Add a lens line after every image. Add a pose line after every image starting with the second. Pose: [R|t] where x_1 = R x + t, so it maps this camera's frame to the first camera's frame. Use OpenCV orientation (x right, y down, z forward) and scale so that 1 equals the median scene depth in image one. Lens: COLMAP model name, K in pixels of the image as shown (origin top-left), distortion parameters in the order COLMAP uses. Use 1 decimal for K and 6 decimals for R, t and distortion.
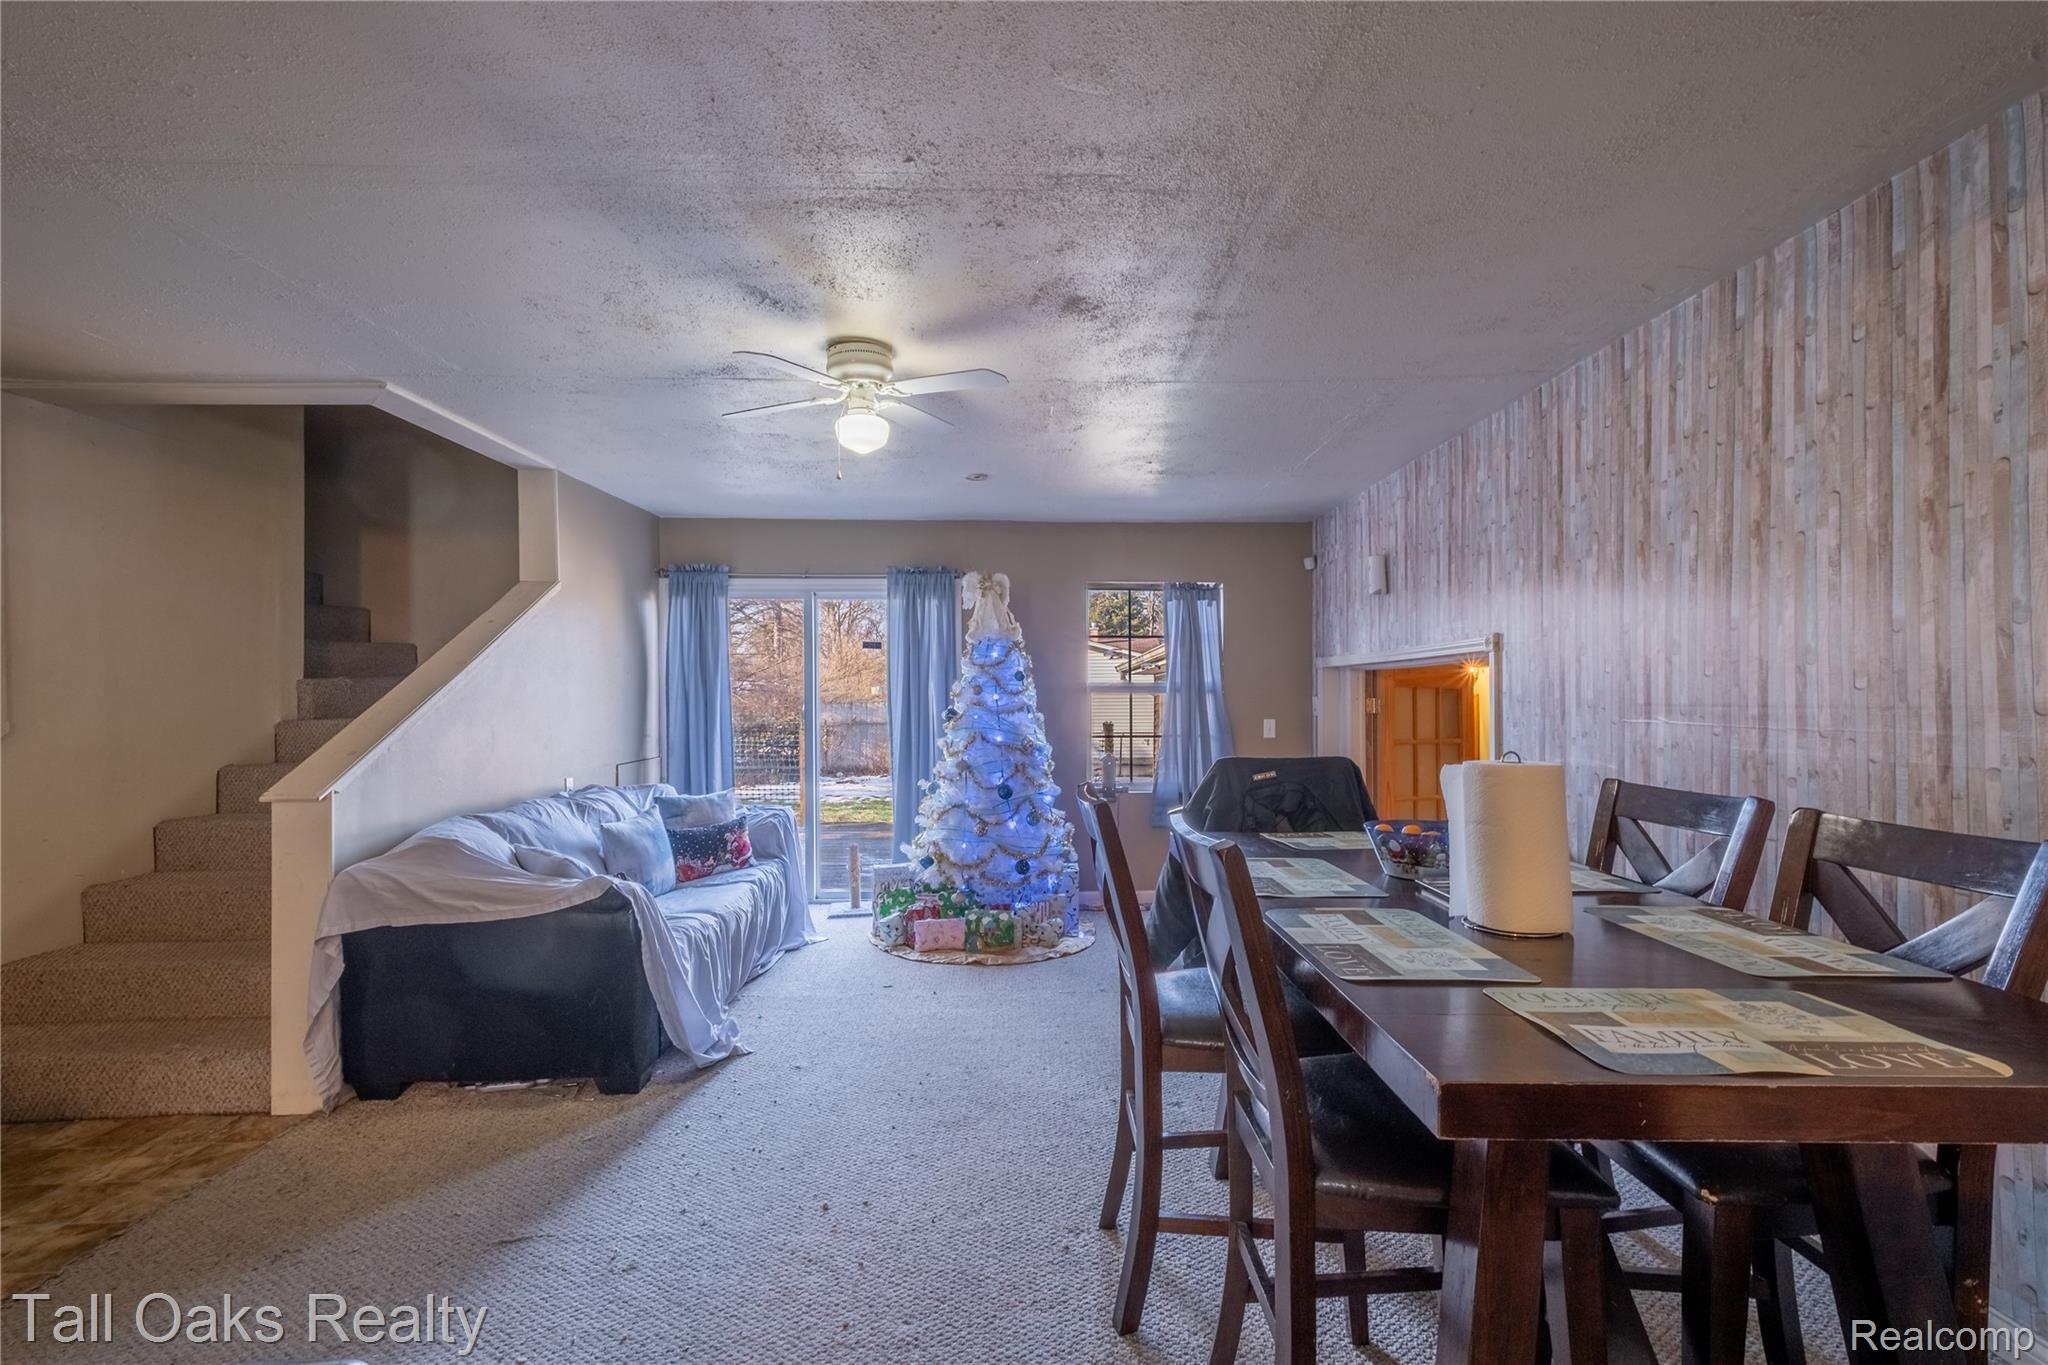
lens RADIAL K [[889.9, 0, 1033.2], [0, 889.9, 695.3], [0, 0, 1]] dist [0.017889, -0.004863]
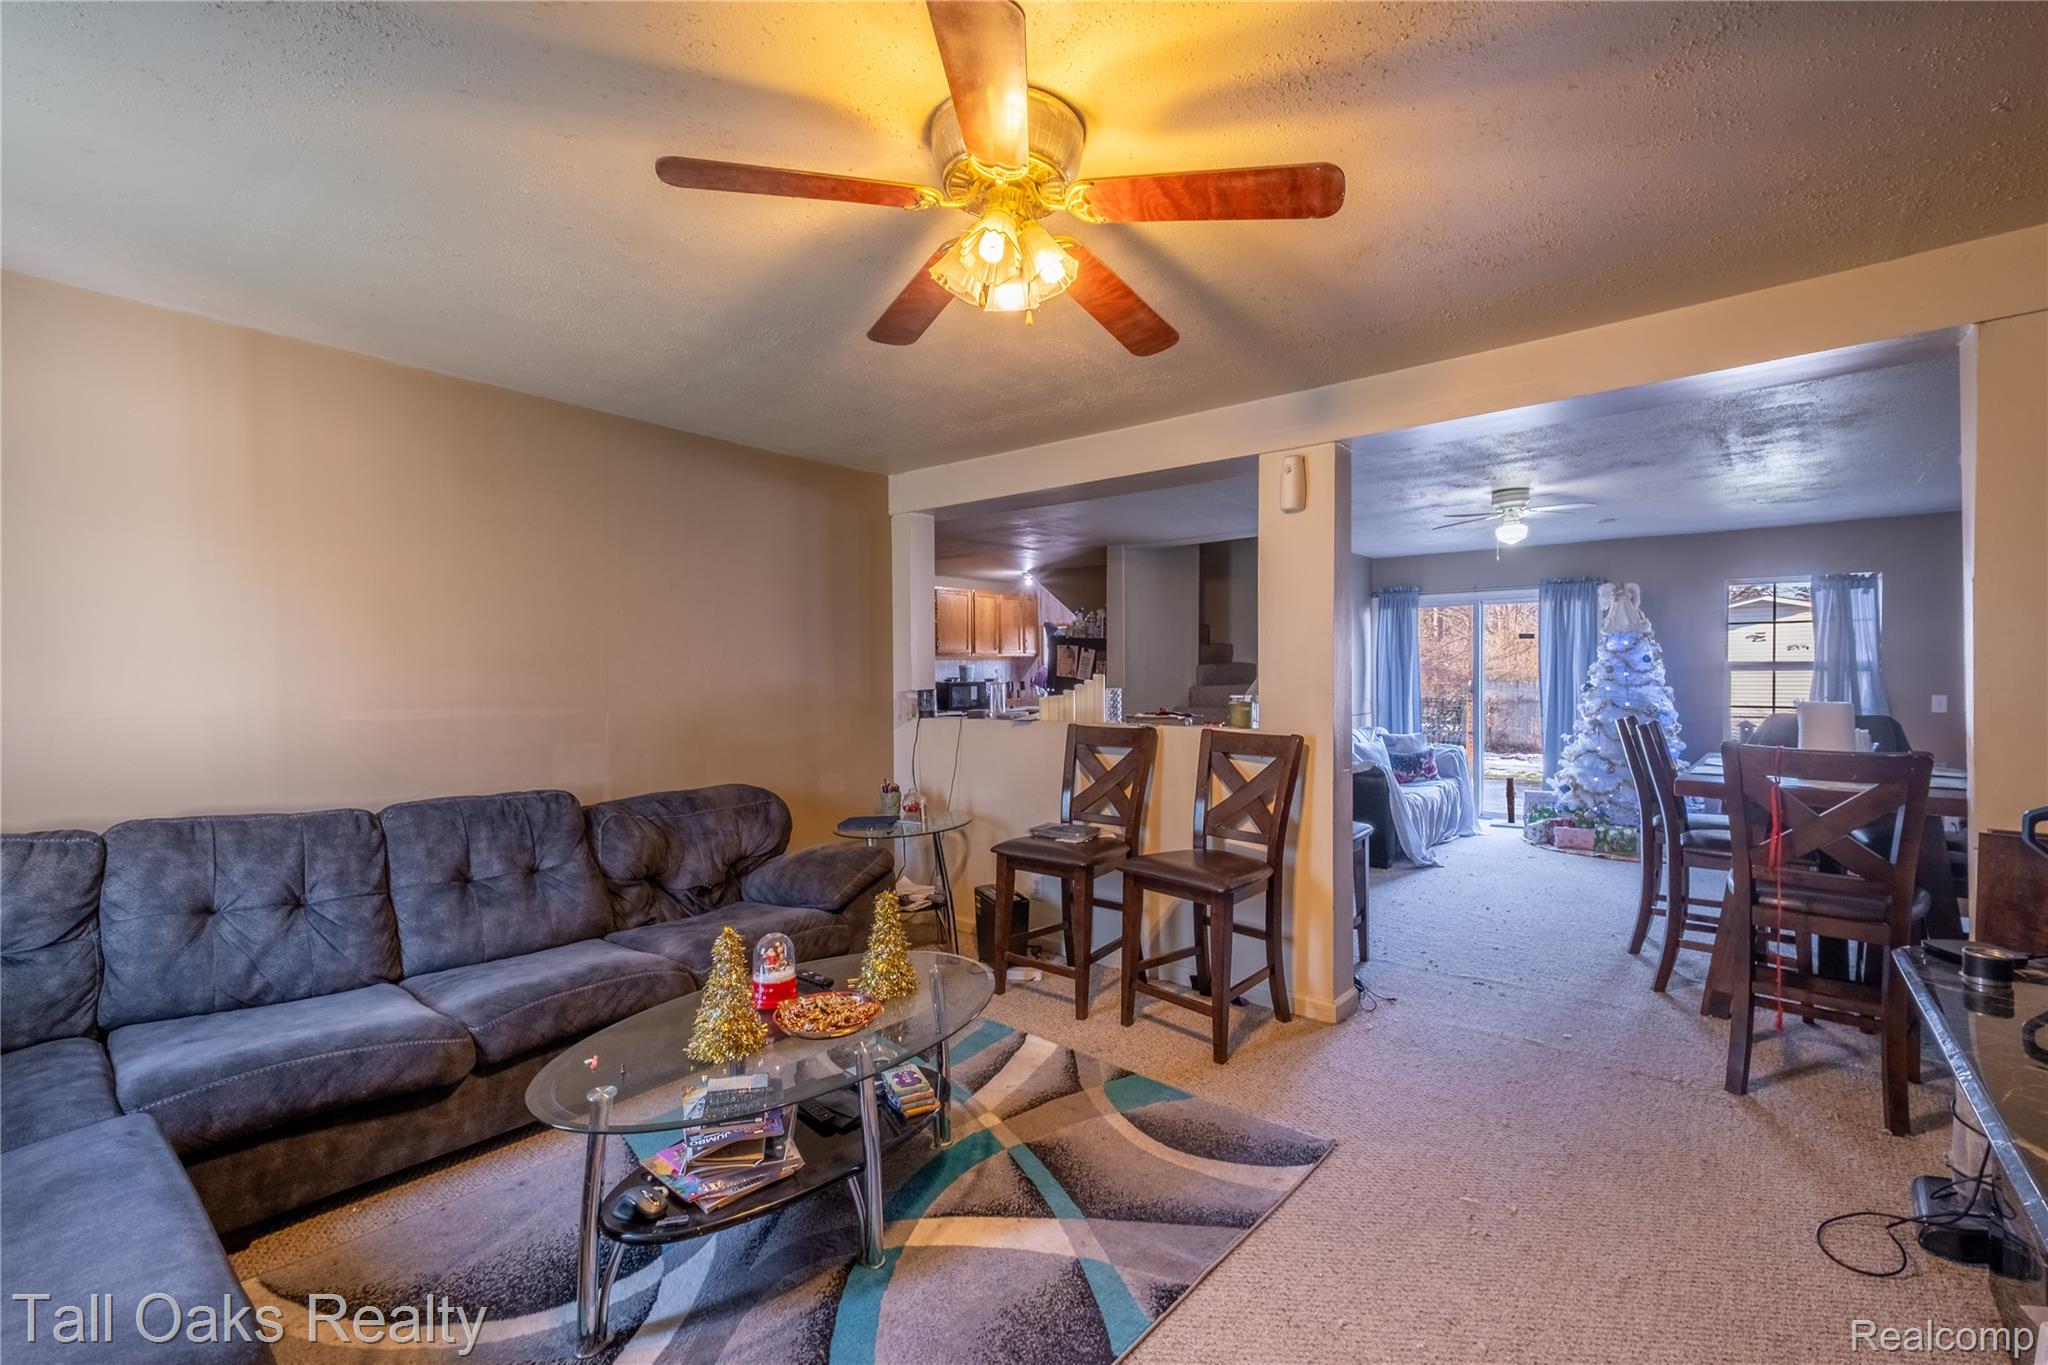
lens RADIAL K [[889.9, 0, 1042.5], [0, 889.9, 686.3], [0, 0, 1]] dist [0.017889, -0.004863]
pose [[0.768533, 0.008876, -0.639748, 0.147766], [-0.000107, 0.999906, 0.013745, 0.001272], [0.639810, -0.010494, 0.768461, -0.619248]]
